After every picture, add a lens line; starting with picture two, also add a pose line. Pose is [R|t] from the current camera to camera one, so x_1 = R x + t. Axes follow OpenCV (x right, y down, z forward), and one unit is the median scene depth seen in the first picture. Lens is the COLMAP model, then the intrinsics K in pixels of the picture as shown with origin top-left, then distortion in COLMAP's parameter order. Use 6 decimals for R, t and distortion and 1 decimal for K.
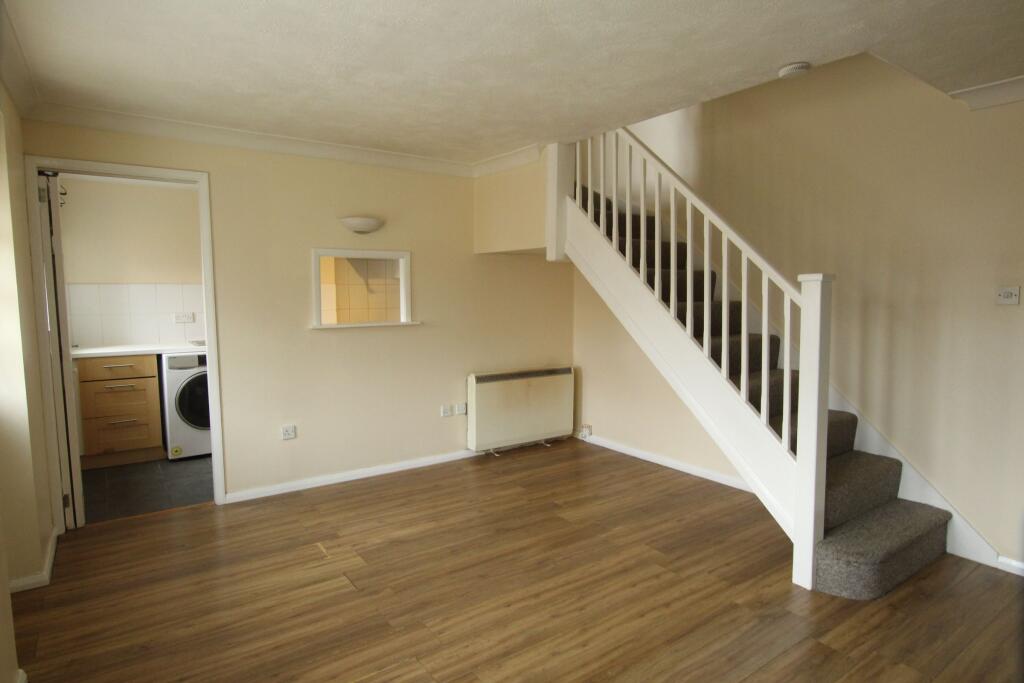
lens RADIAL K [[596.1, 0, 512.0], [0, 596.1, 341.5], [0, 0, 1]] dist [-0.002803, -0.000474]
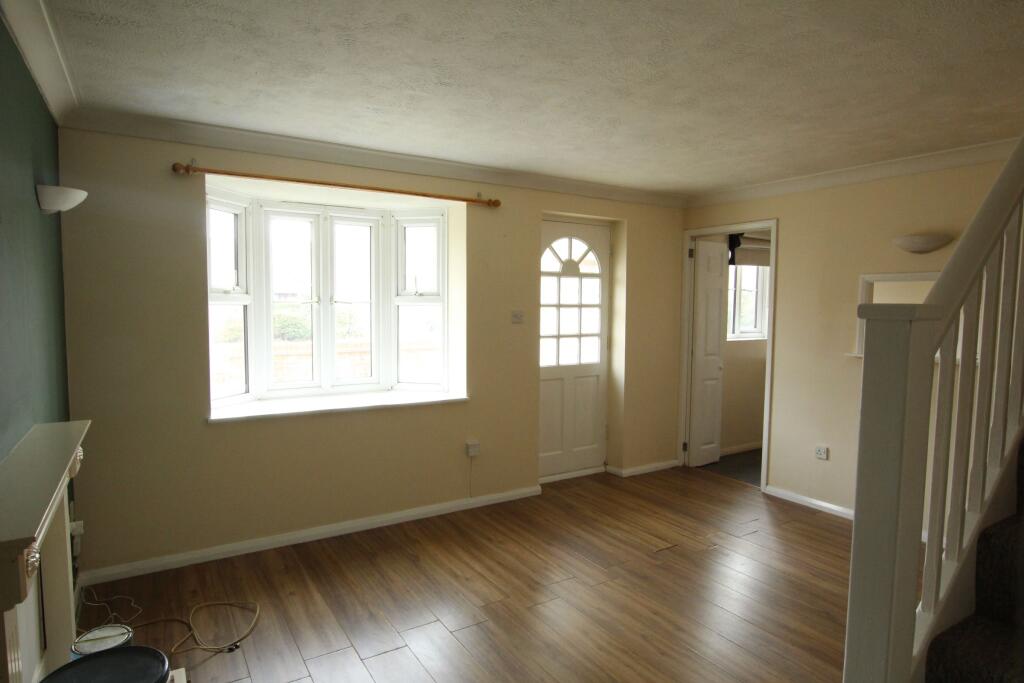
lens RADIAL K [[650.5, 0, 538.7], [0, 650.5, 343.8], [0, 0, 1]] dist [-0.003141, -0.000540]
pose [[-0.058144, 0.067933, -0.995994, 1.101325], [-0.099472, 0.992323, 0.073490, -0.100373], [0.993340, 0.103346, -0.050940, 0.775049]]
